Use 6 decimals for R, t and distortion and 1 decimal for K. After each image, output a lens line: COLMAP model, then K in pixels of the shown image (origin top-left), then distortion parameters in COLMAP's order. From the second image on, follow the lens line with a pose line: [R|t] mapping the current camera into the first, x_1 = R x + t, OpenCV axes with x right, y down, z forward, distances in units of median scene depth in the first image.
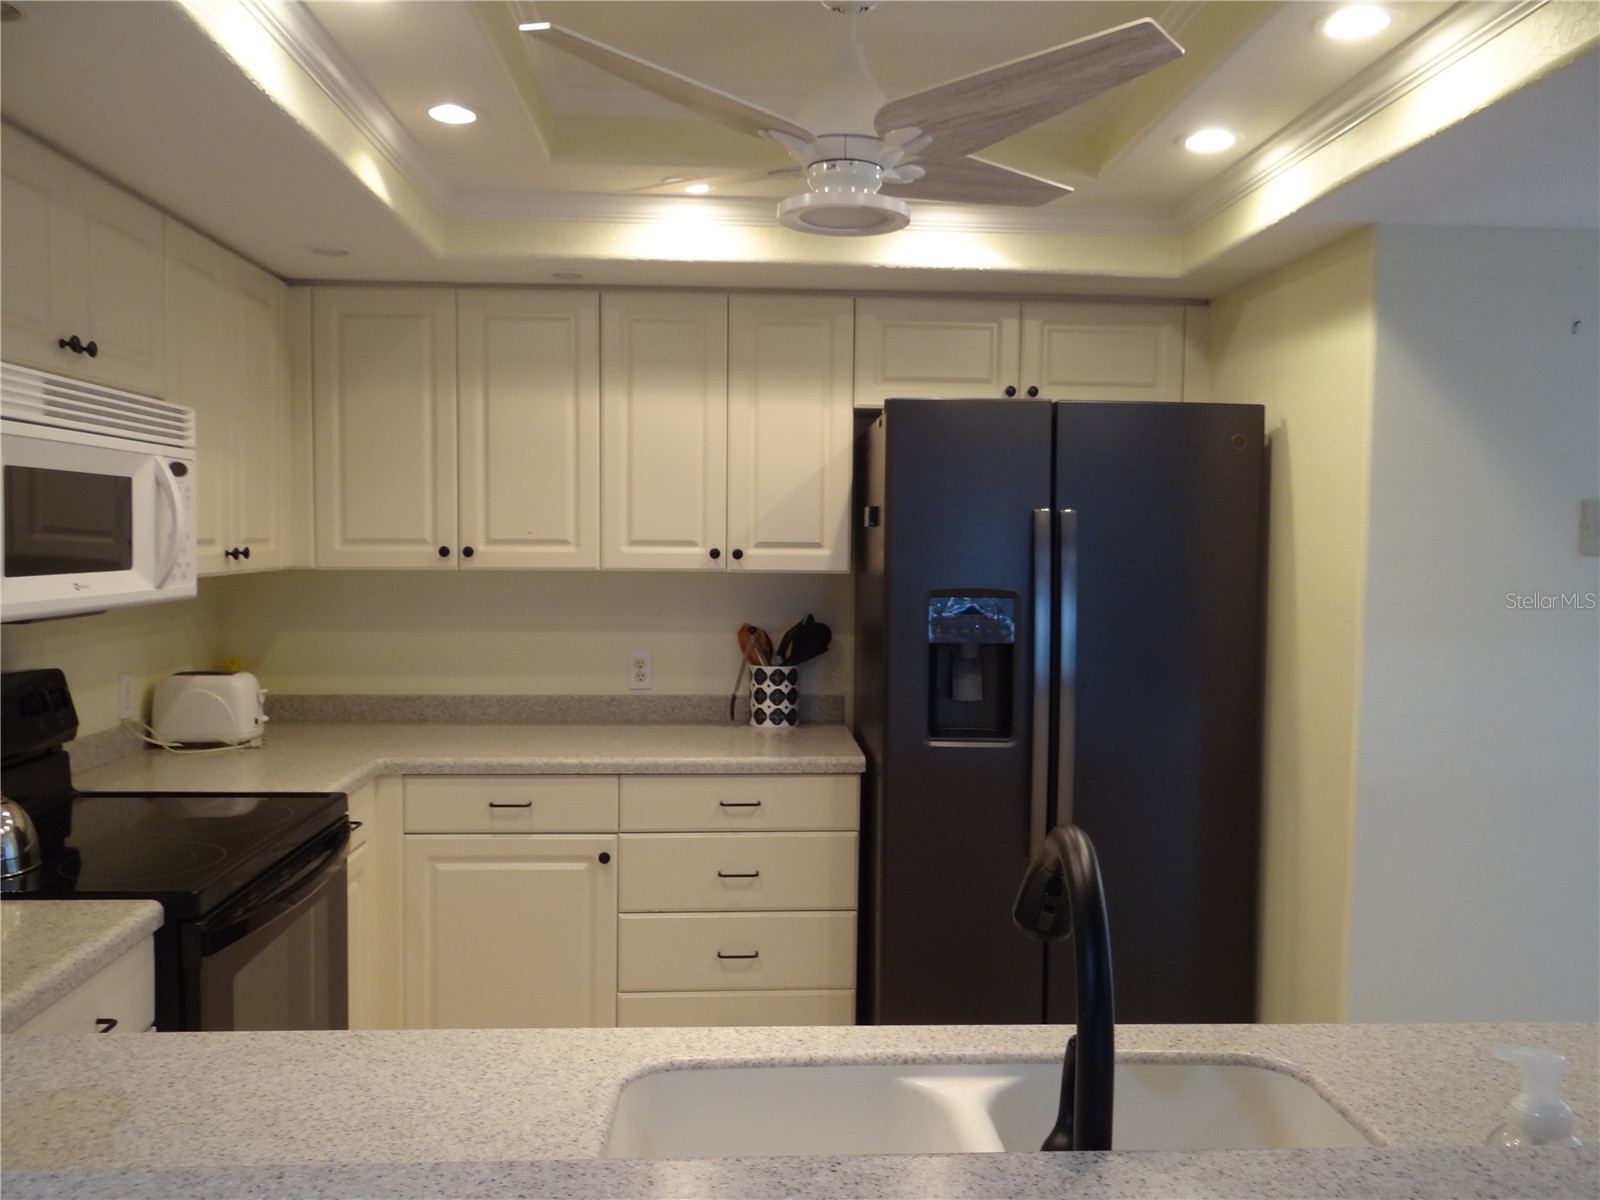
lens RADIAL K [[1275.5, 0, 800.0], [0, 1275.5, 600.0], [0, 0, 1]] dist [-0.001658, 0.079901]
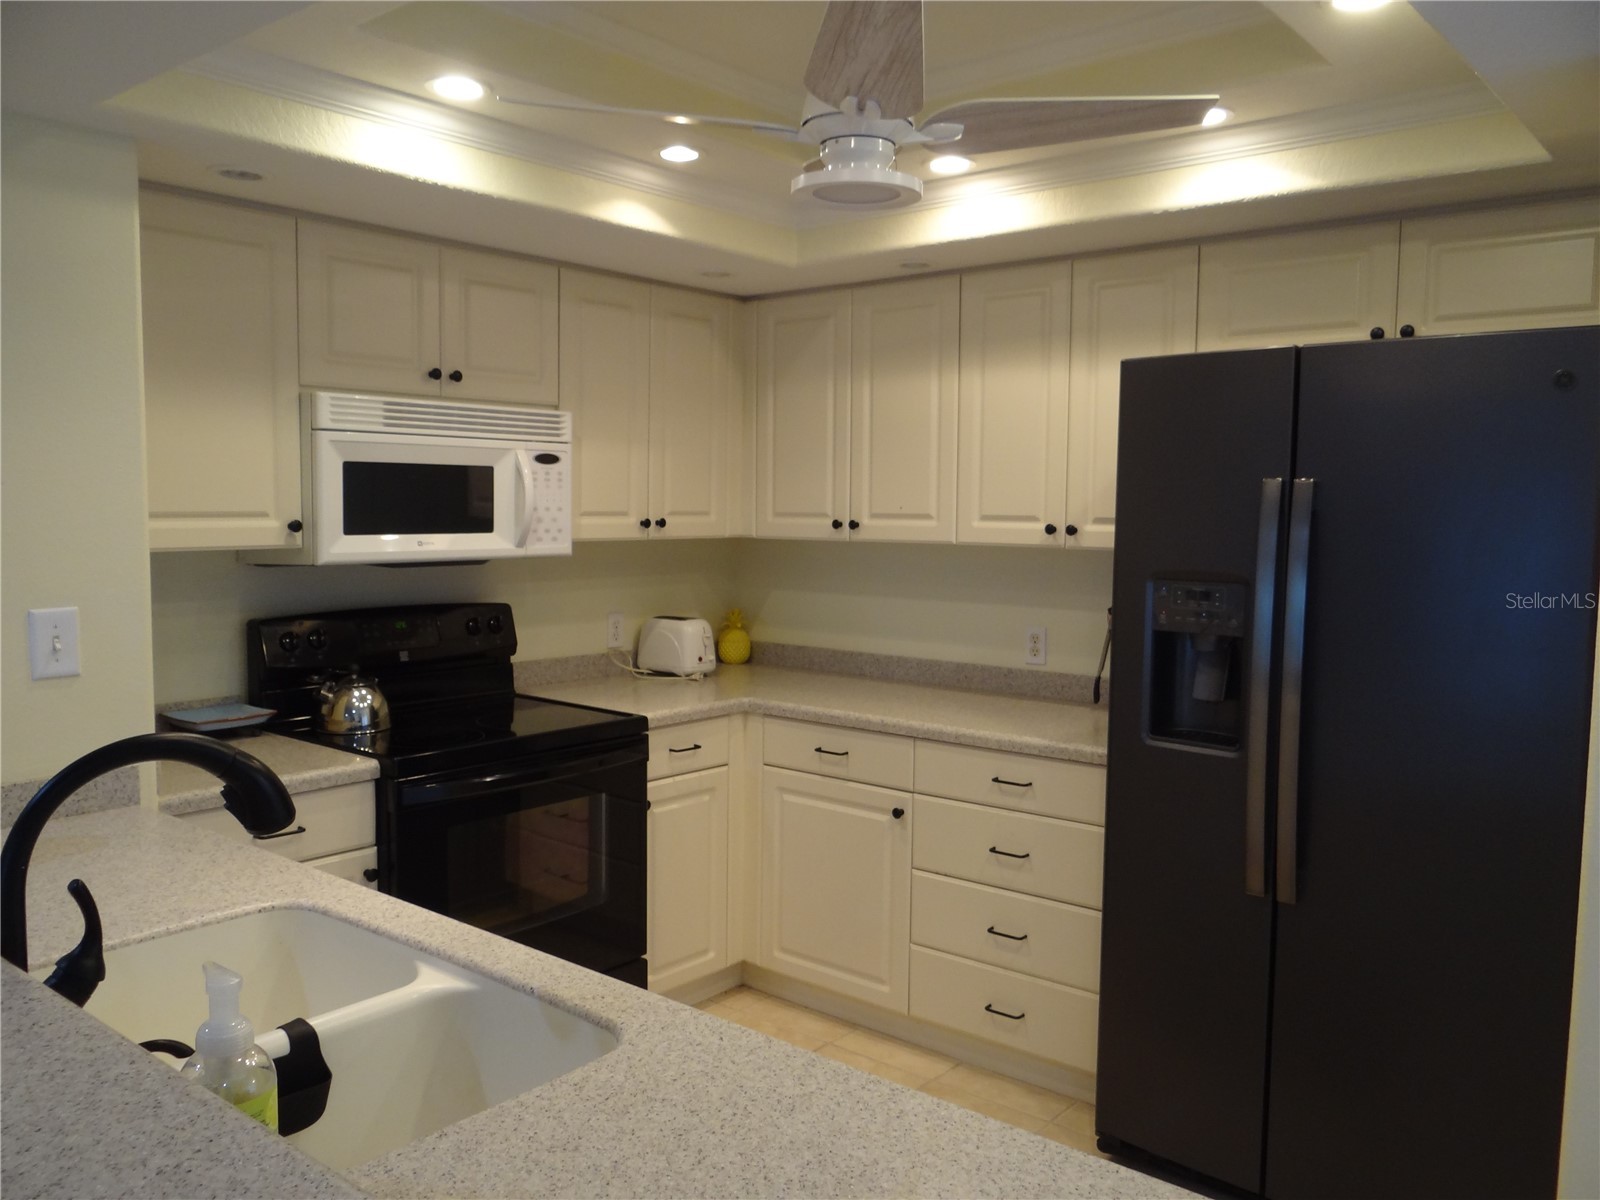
lens RADIAL K [[1275.5, 0, 800.0], [0, 1275.5, 600.0], [0, 0, 1]] dist [-0.001658, 0.079901]
pose [[0.728523, 0.050671, -0.683145, 0.500353], [-0.039643, 0.998708, 0.031801, -0.006152], [0.683873, 0.003915, 0.729590, 0.165128]]
